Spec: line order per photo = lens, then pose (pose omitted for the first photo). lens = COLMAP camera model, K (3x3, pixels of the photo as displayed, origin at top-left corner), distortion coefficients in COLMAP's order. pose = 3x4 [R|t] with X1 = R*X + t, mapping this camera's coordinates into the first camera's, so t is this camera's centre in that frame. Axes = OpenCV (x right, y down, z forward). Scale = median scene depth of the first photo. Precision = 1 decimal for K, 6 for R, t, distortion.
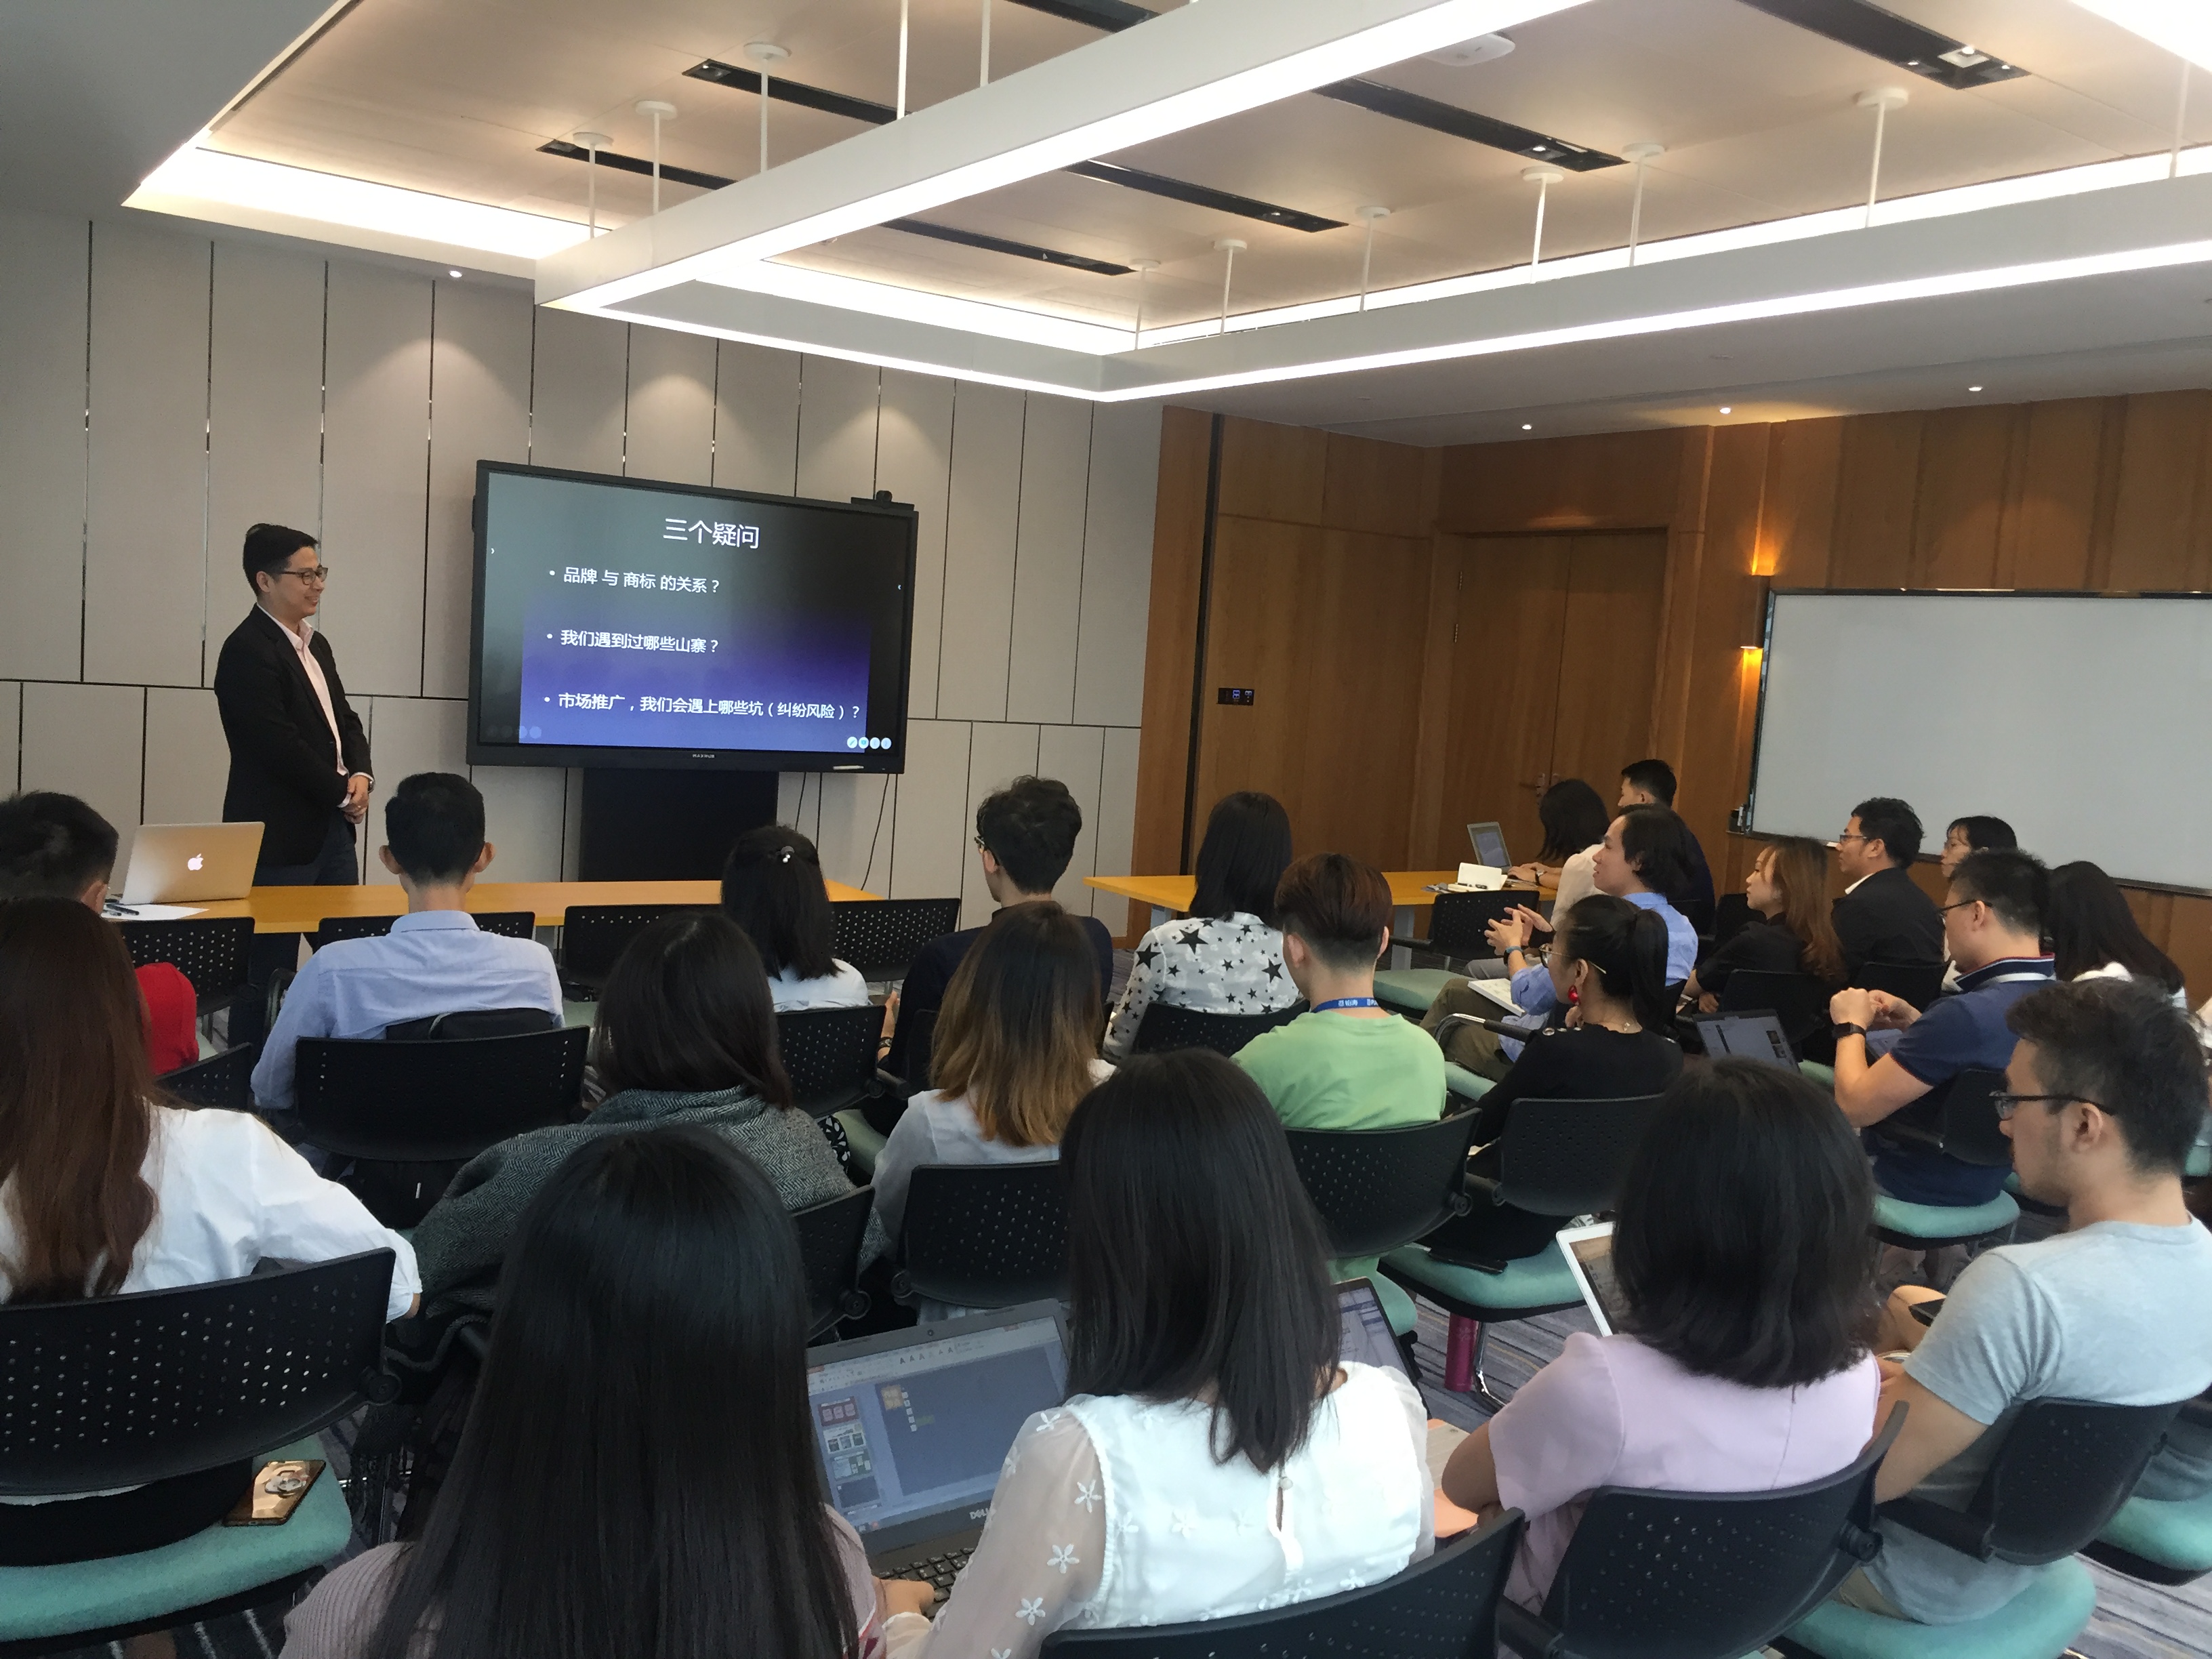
lens RADIAL K [[1880.3, 0, 1102.4], [0, 1880.3, 834.2], [0, 0, 1]] dist [0.054689, -0.001703]
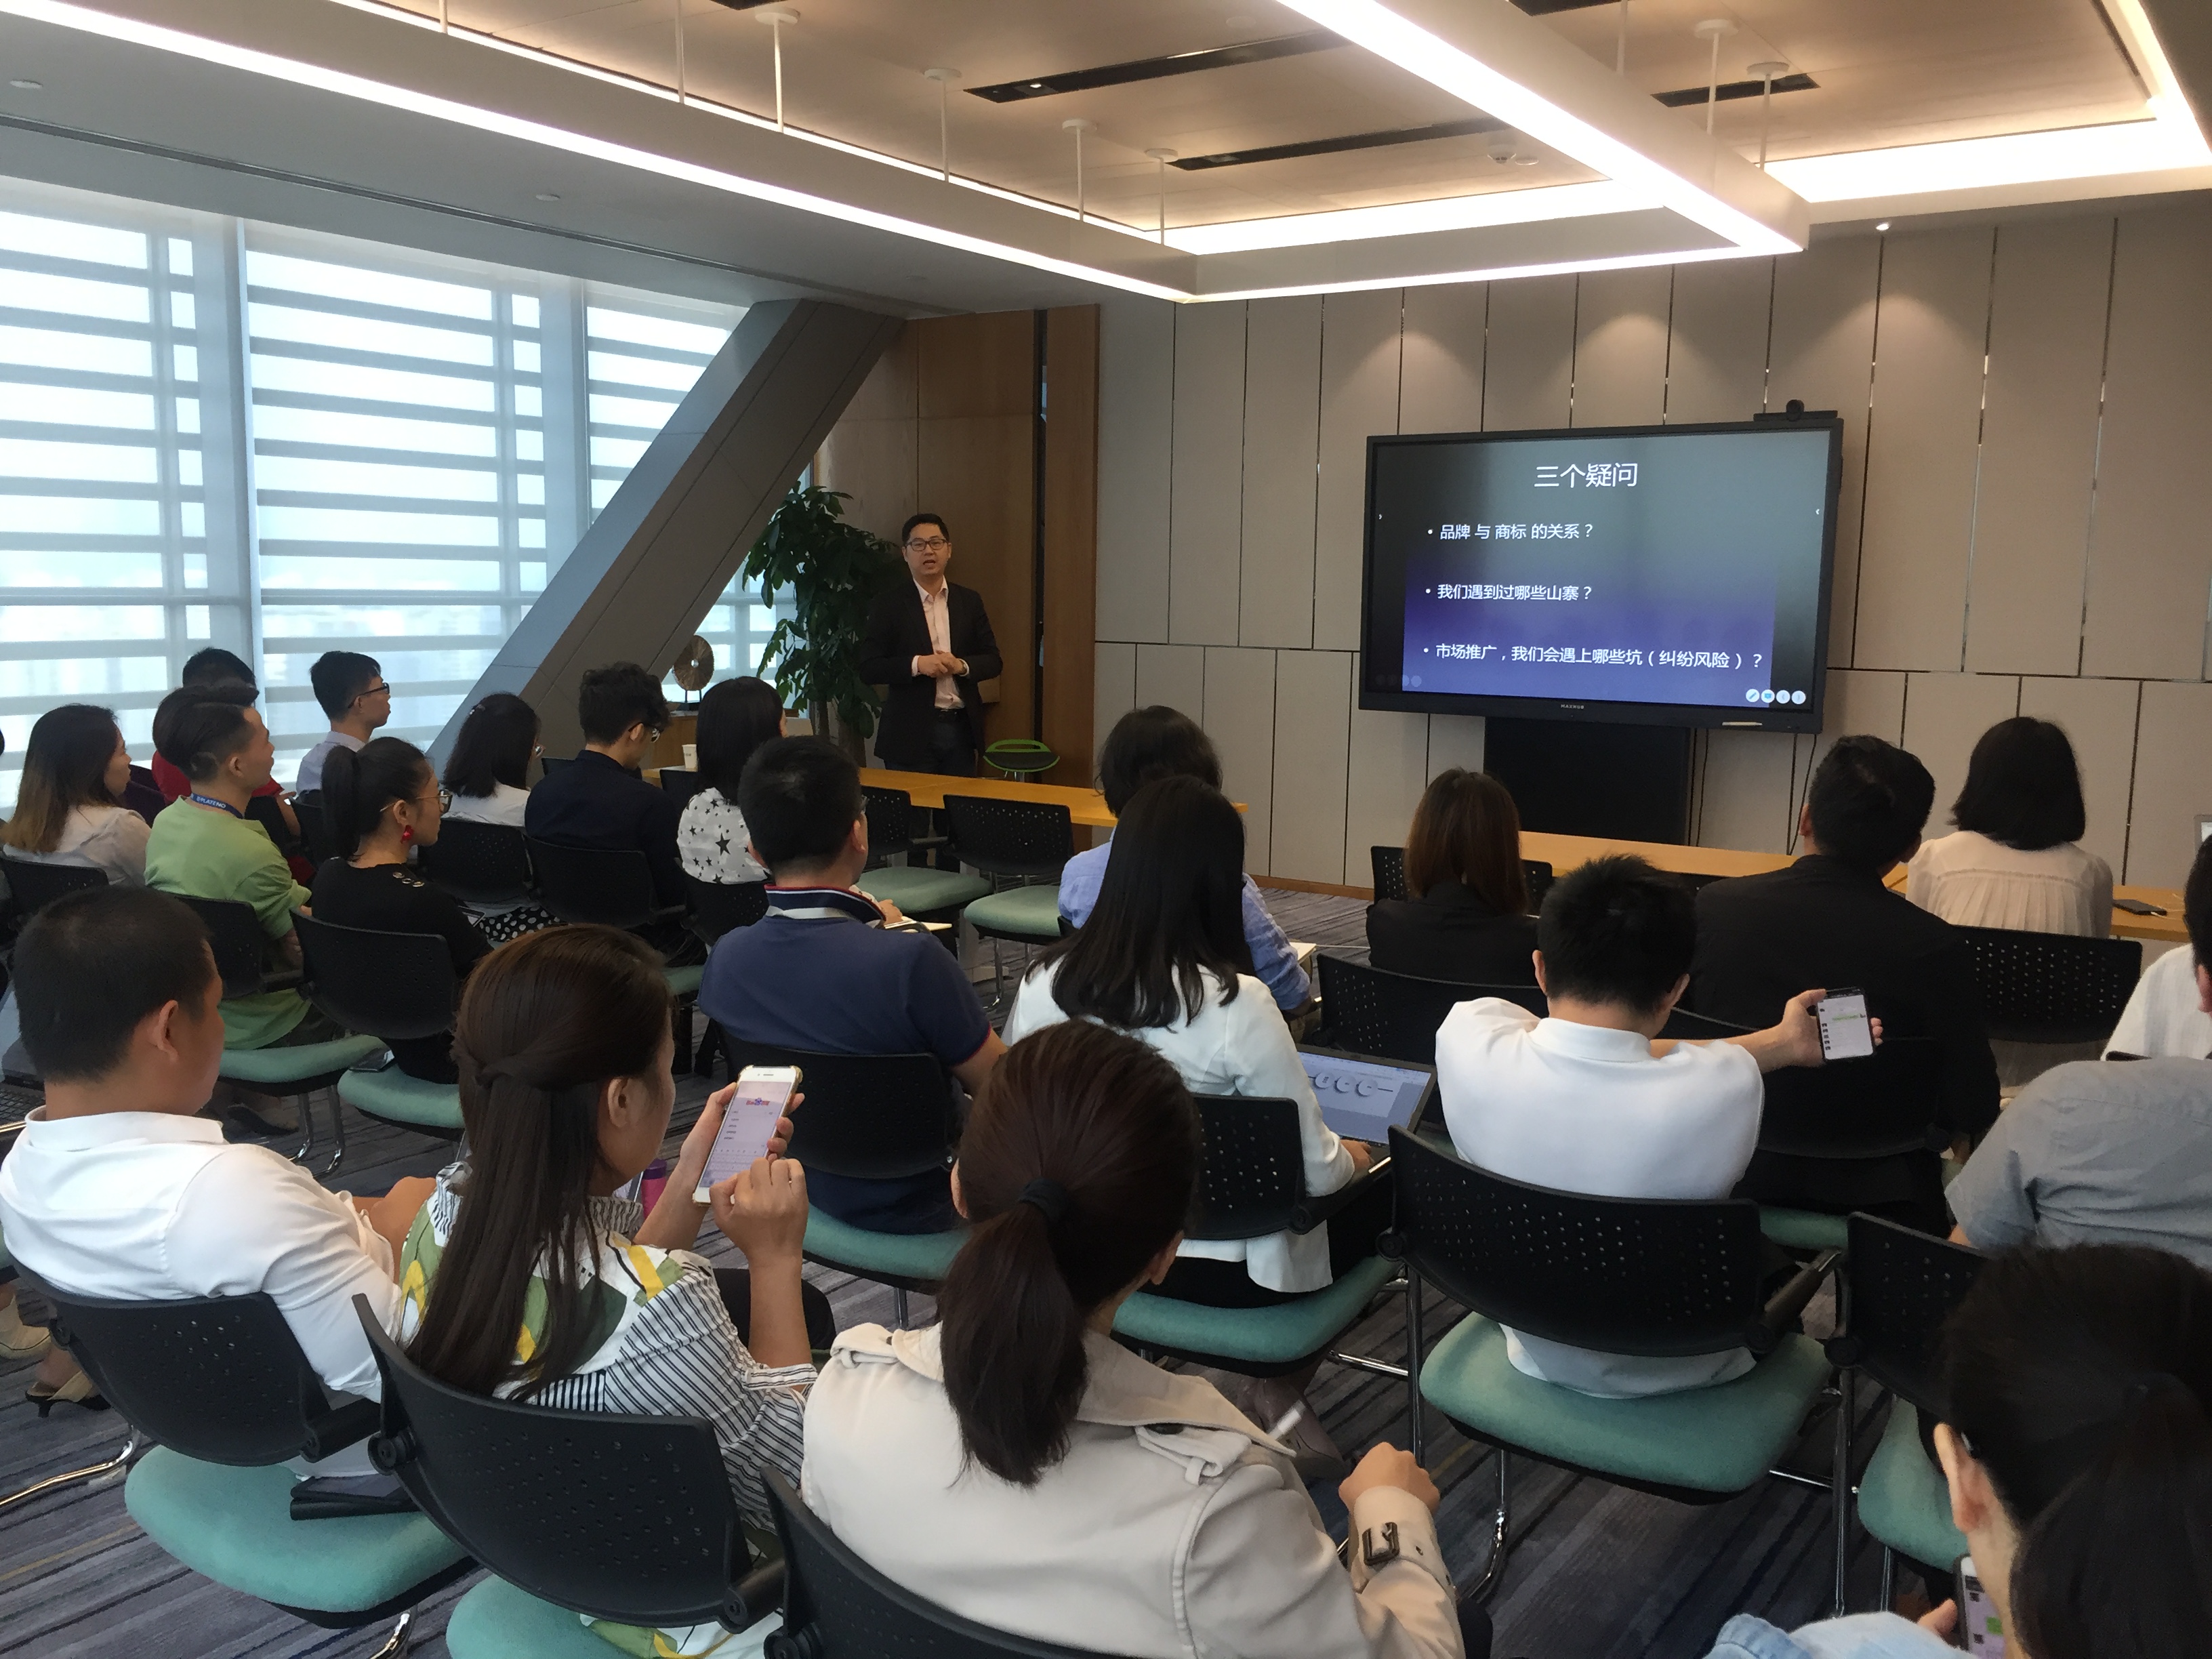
lens RADIAL K [[1880.3, 0, 1102.7], [0, 1880.3, 827.4], [0, 0, 1]] dist [0.054689, -0.001703]
pose [[0.326026, 0.063963, -0.943195, 0.639678], [-0.079866, 0.996005, 0.039938, 0.001292], [0.941981, 0.062309, 0.329832, 0.457672]]
